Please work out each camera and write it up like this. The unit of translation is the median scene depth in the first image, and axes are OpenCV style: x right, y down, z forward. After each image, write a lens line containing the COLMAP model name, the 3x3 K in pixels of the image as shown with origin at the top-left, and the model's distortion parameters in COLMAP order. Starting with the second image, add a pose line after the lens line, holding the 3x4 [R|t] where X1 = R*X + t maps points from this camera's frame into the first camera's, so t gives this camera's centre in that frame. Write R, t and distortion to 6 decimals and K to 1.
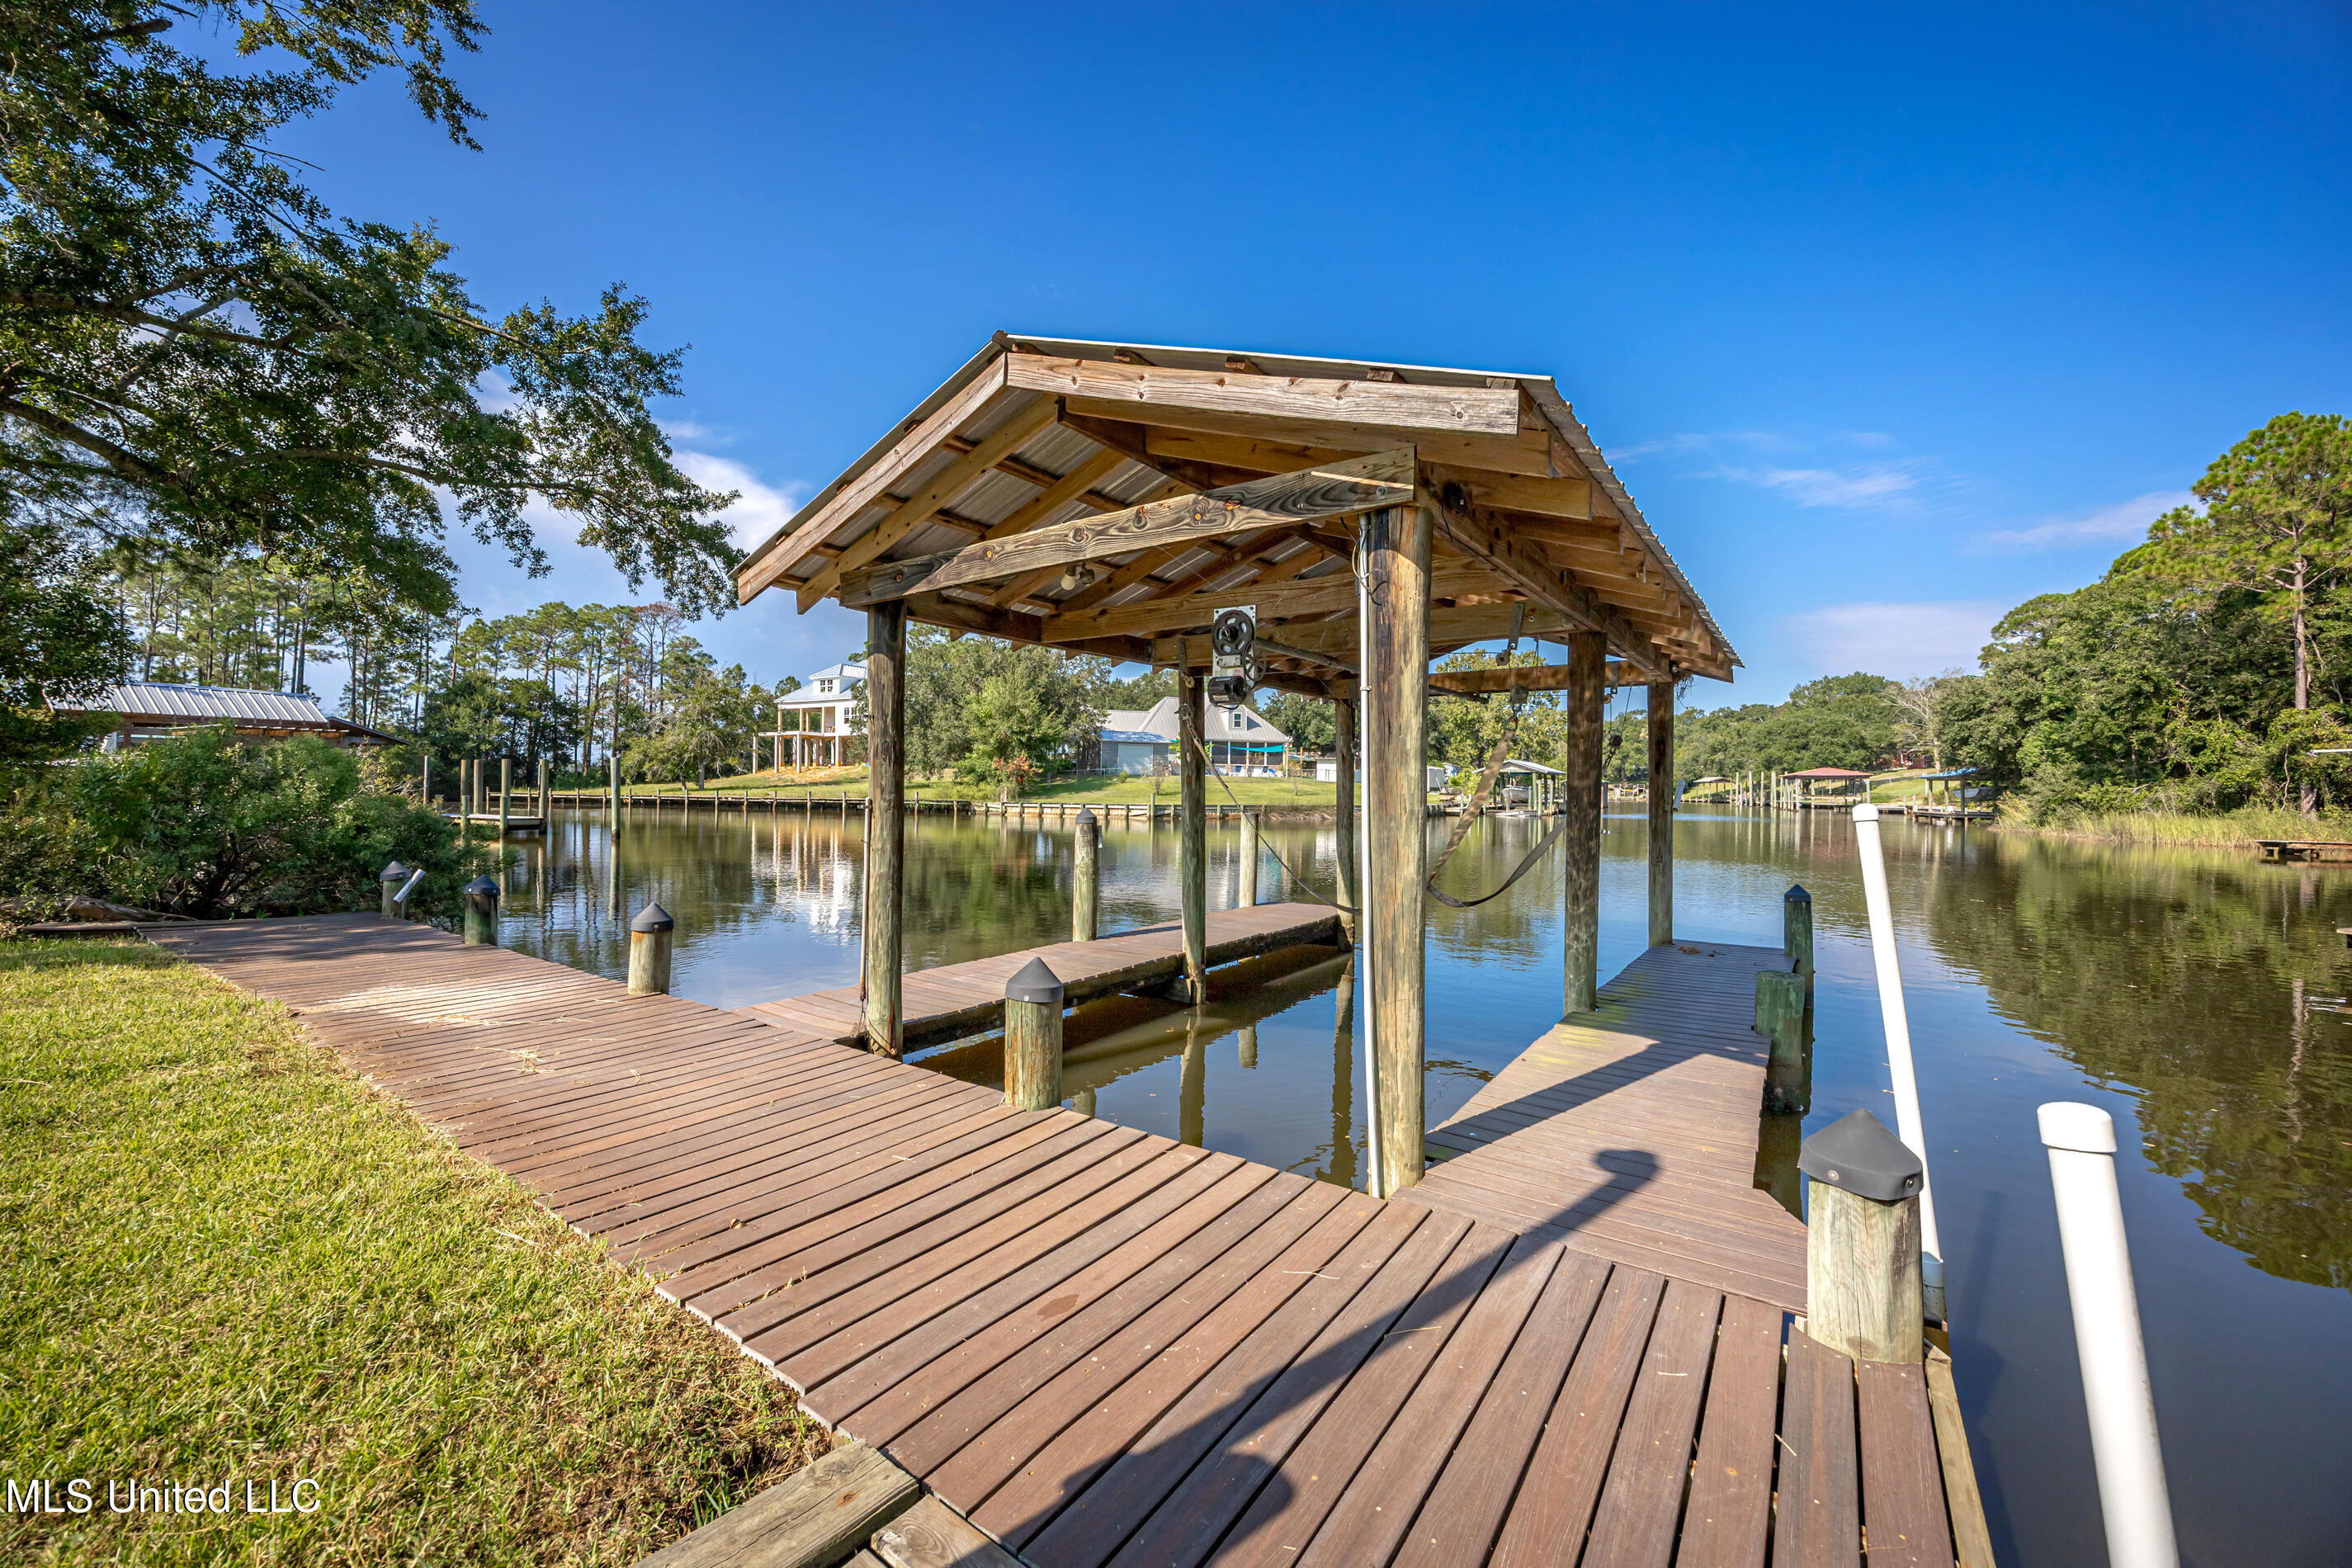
lens RADIAL K [[913.3, 0, 1182.5], [0, 913.3, 788.7], [0, 0, 1]] dist [-0.002206, -0.000366]
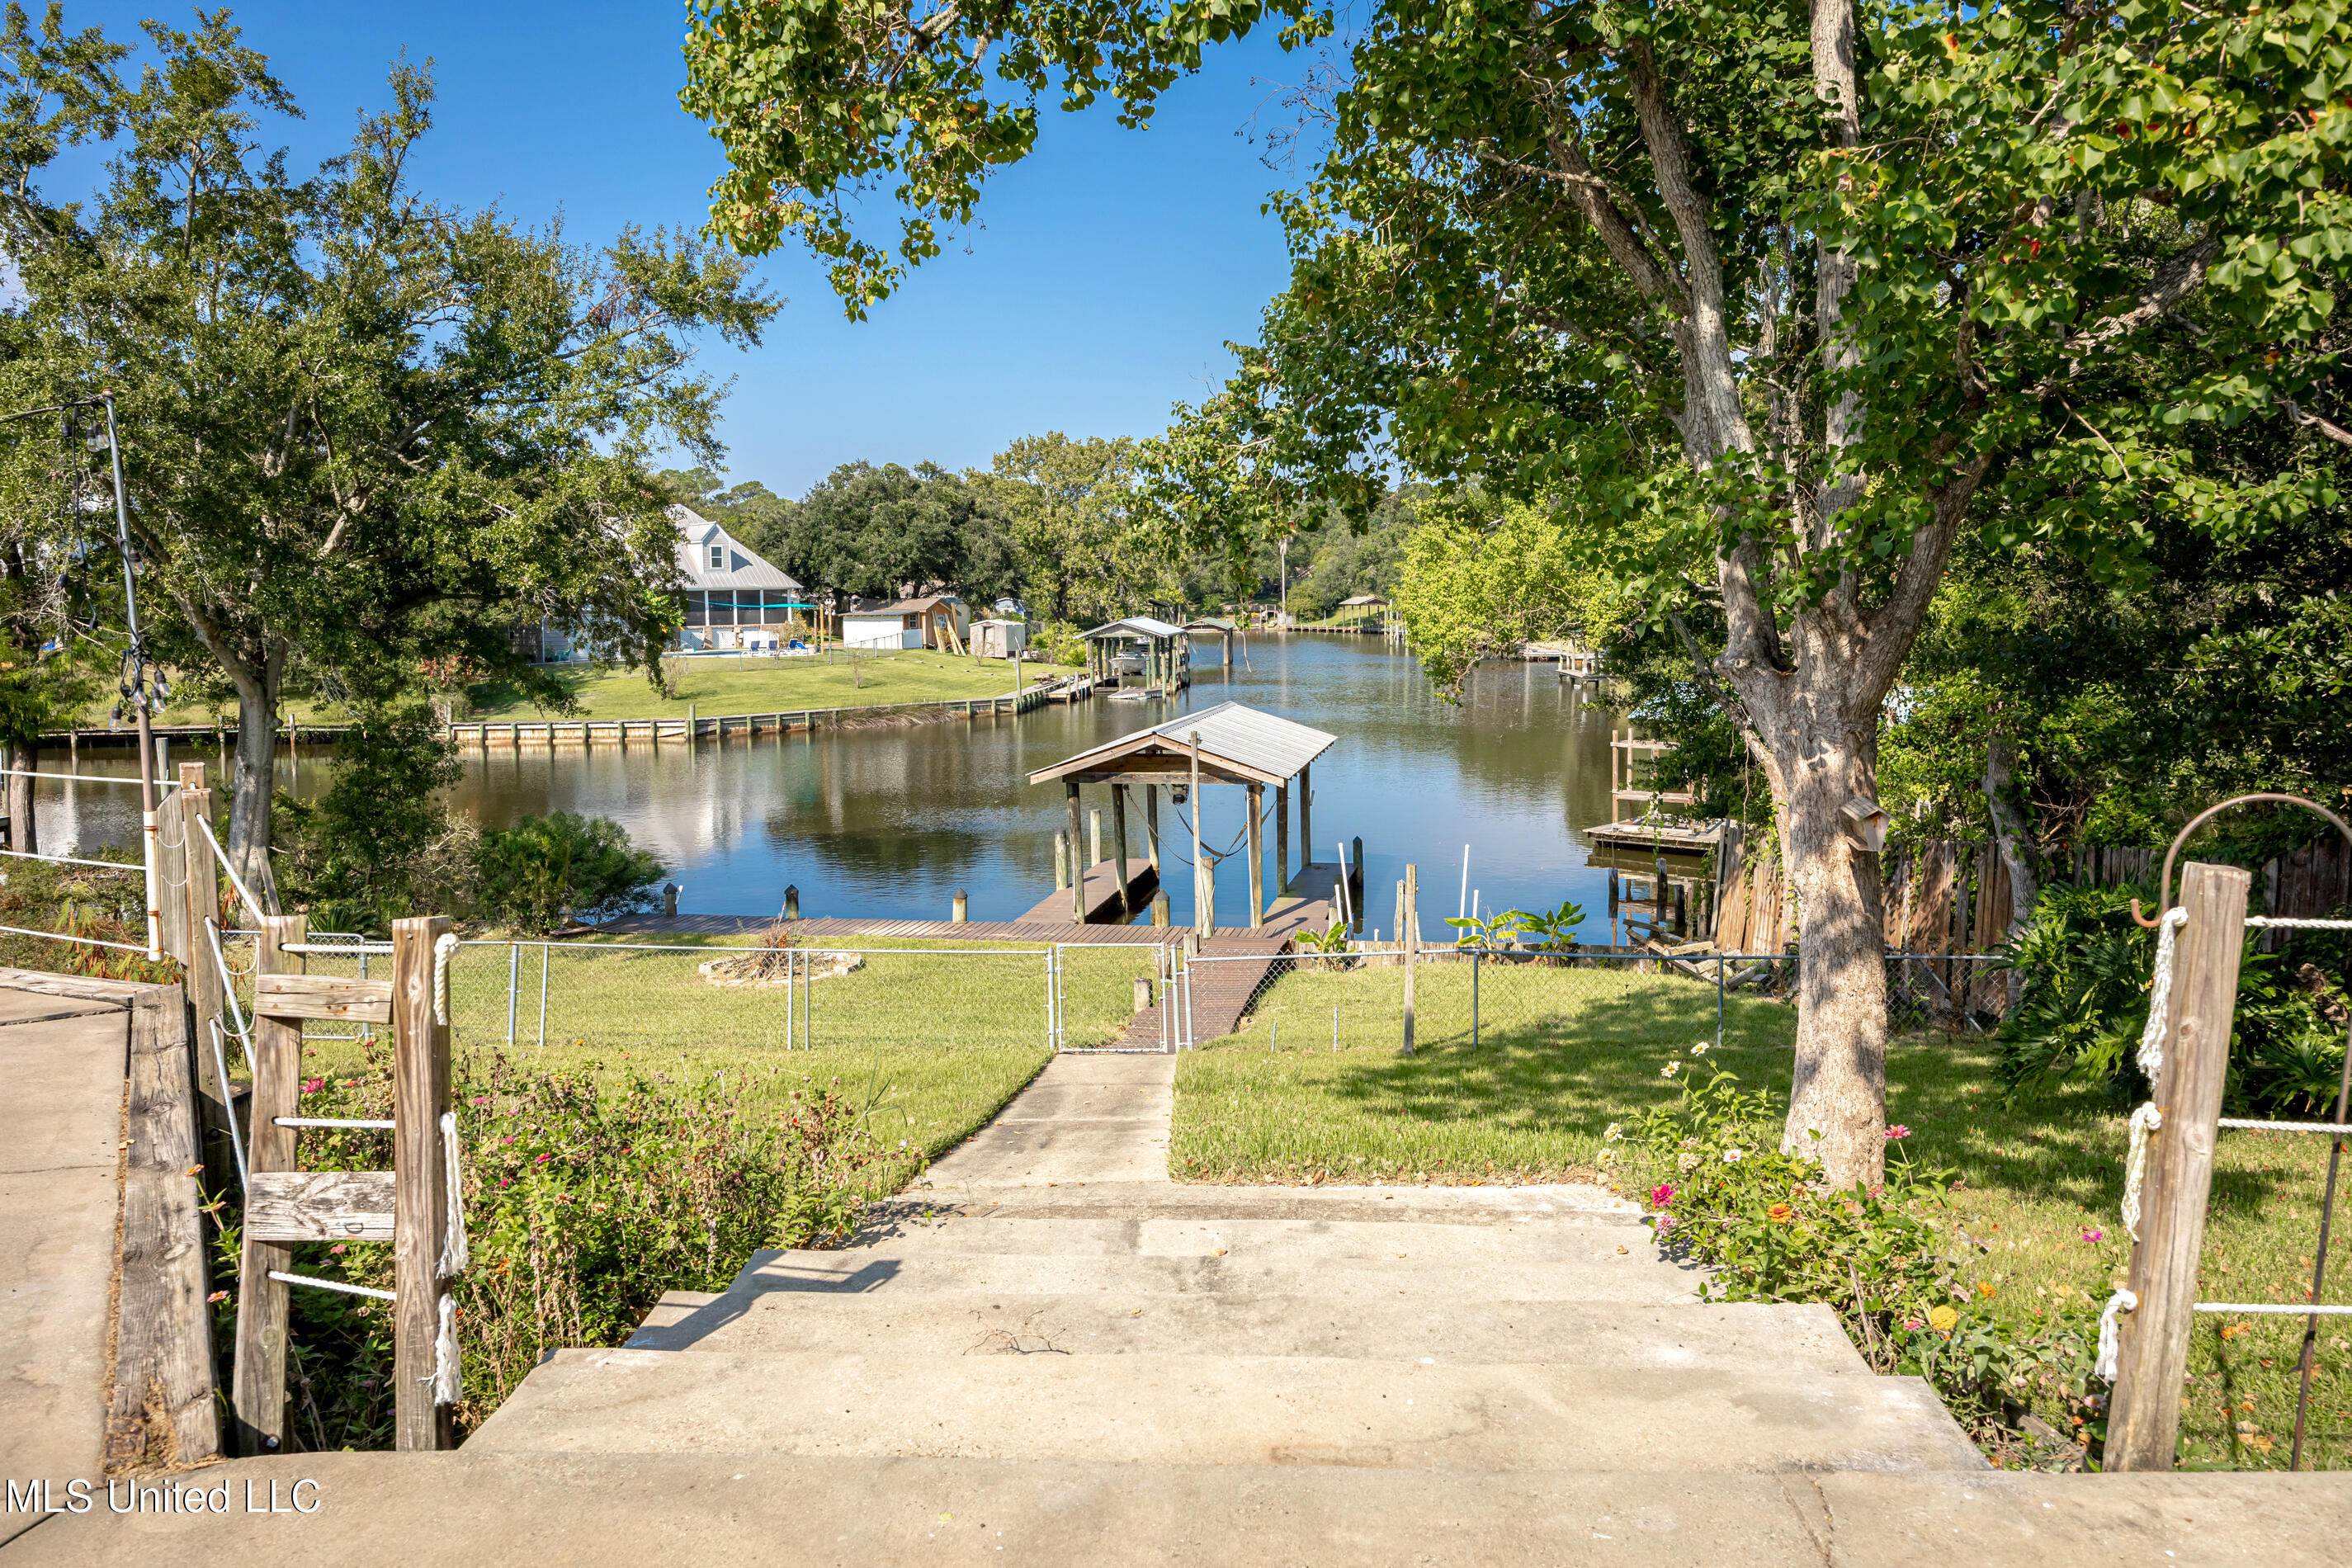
lens RADIAL K [[1688.3, 0, 1190.1], [0, 1688.3, 725.4], [0, 0, 1]] dist [-0.007157, 0.000628]
pose [[0.912677, -0.056663, 0.404734, -0.197174], [0.025078, 0.996240, 0.082922, -0.074061], [-0.407911, -0.065531, 0.910667, -0.372963]]
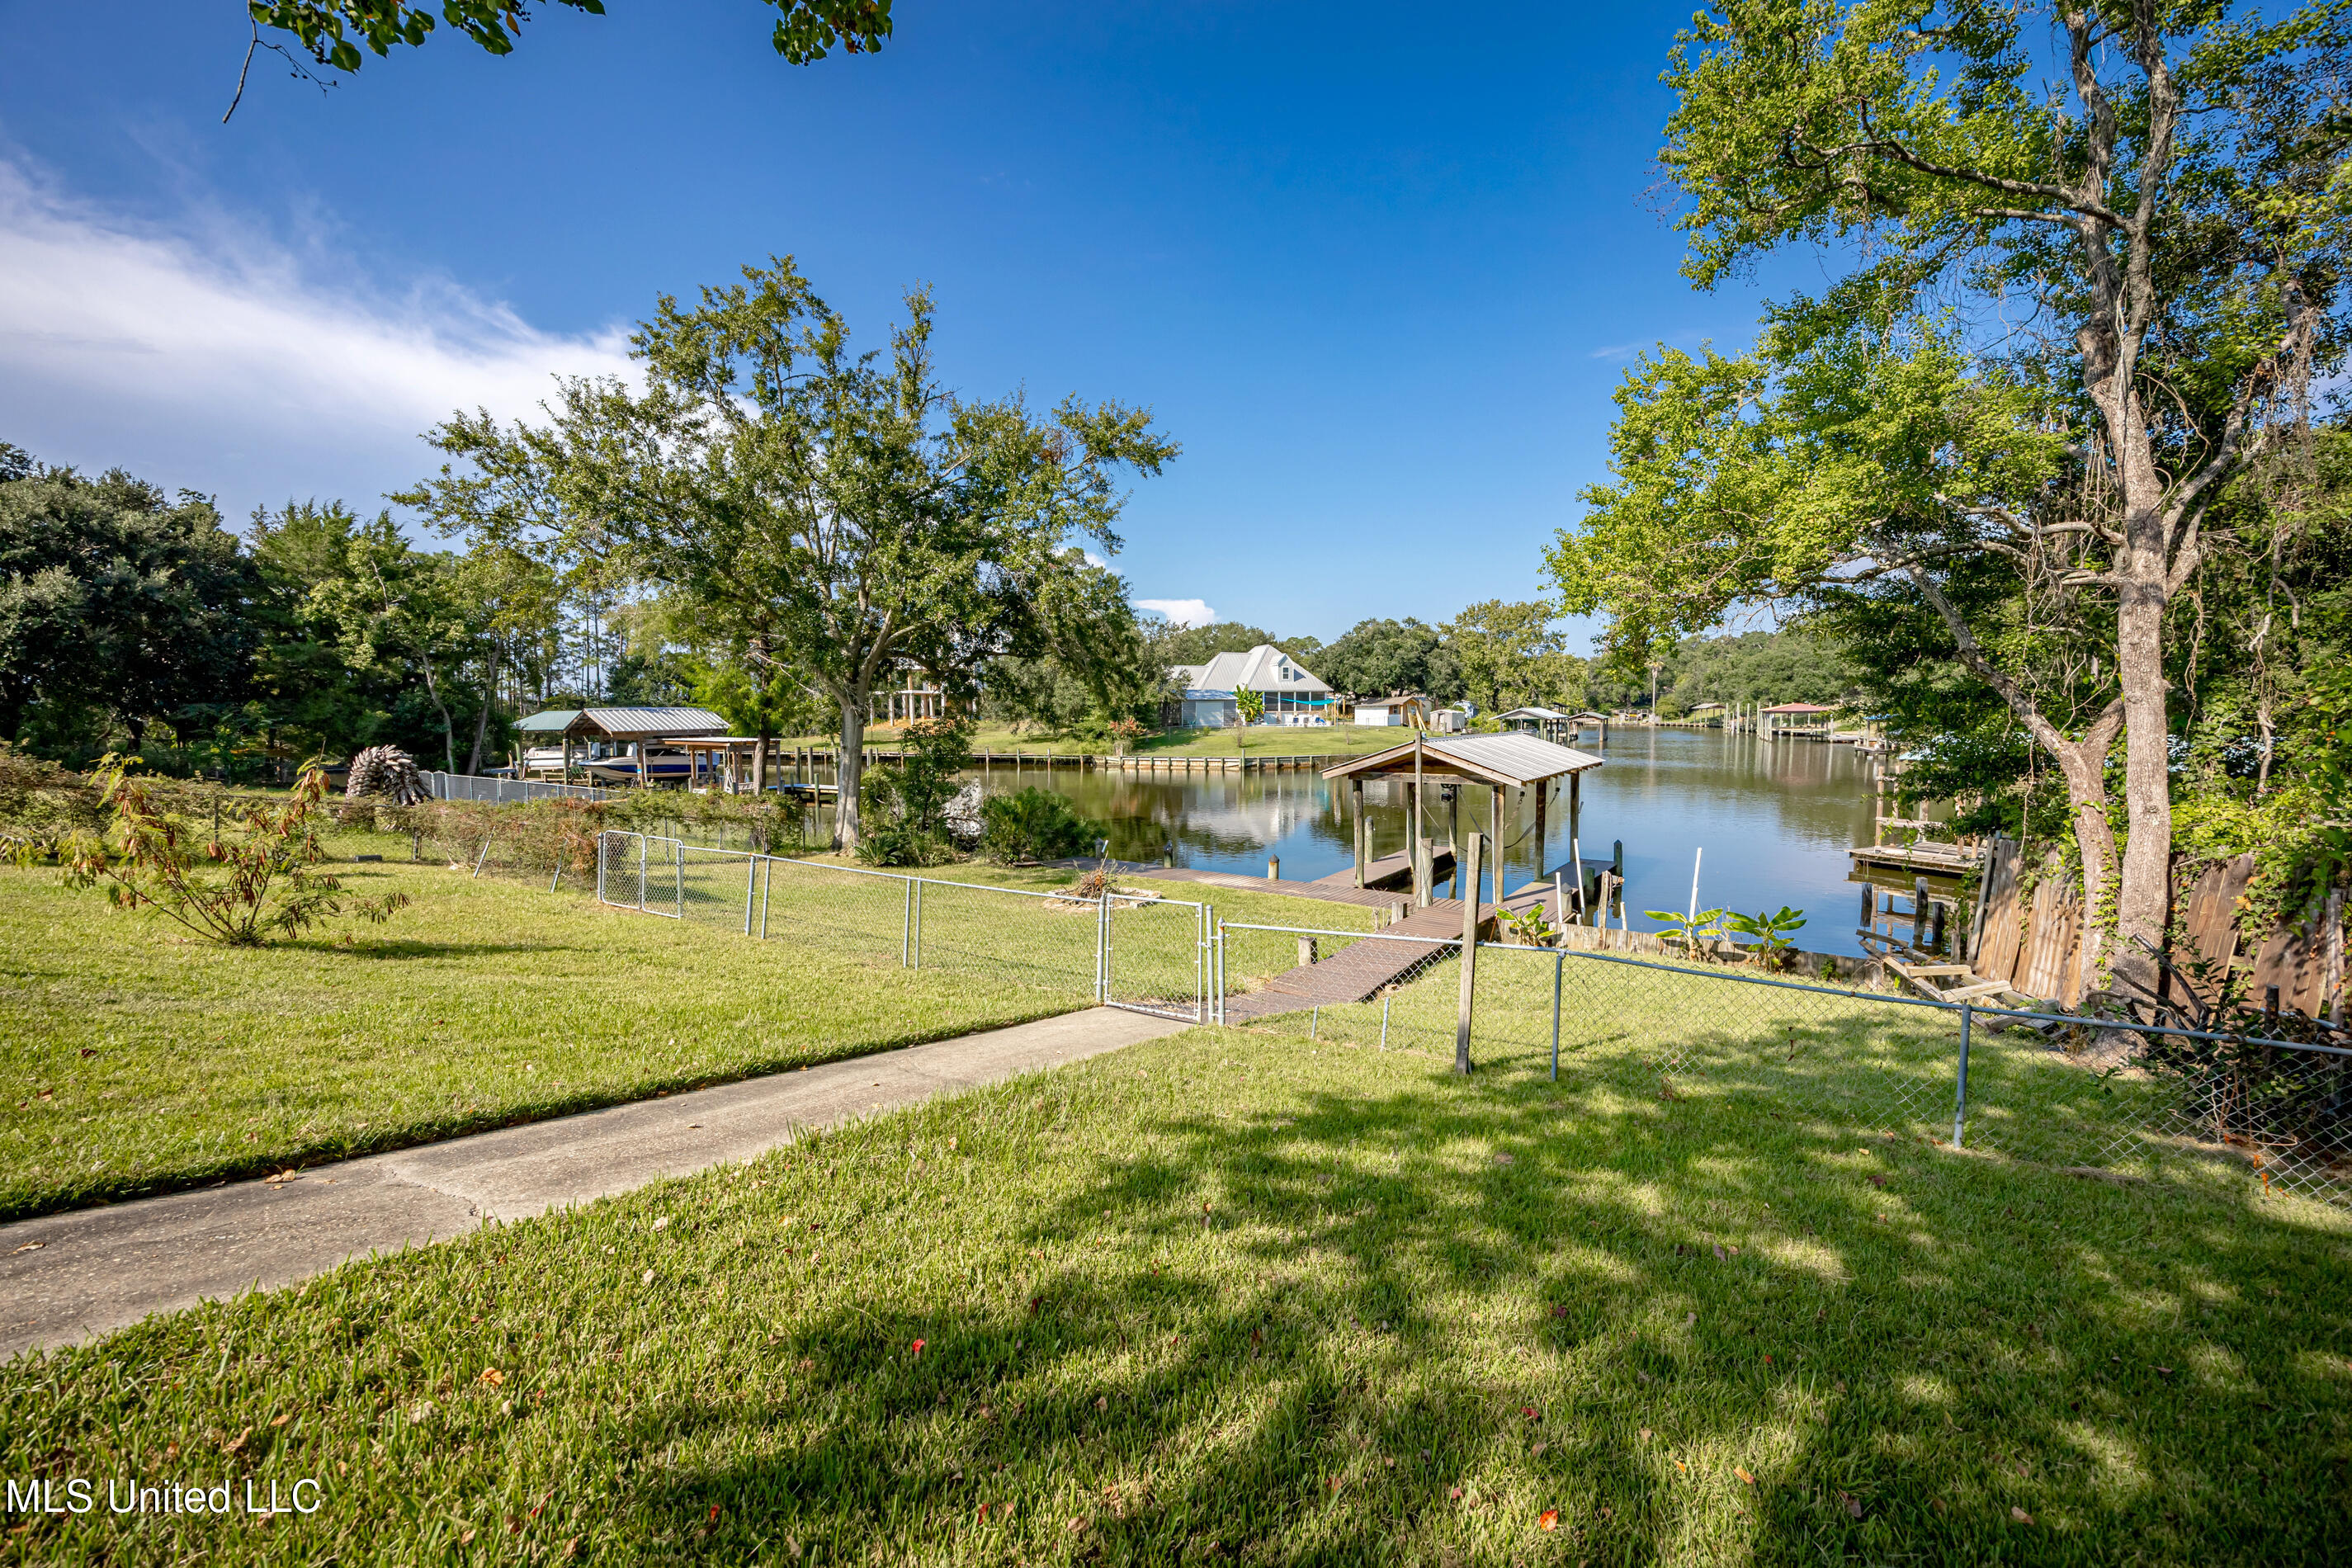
lens RADIAL K [[904.8, 0, 1176.0], [0, 904.8, 784.0], [0, 0, 1]] dist [-0.006245, 0.000095]
pose [[0.999600, -0.018939, -0.021013, -0.091736], [0.020543, 0.996667, 0.078954, -0.044469], [0.019448, -0.079354, 0.996657, -0.256388]]
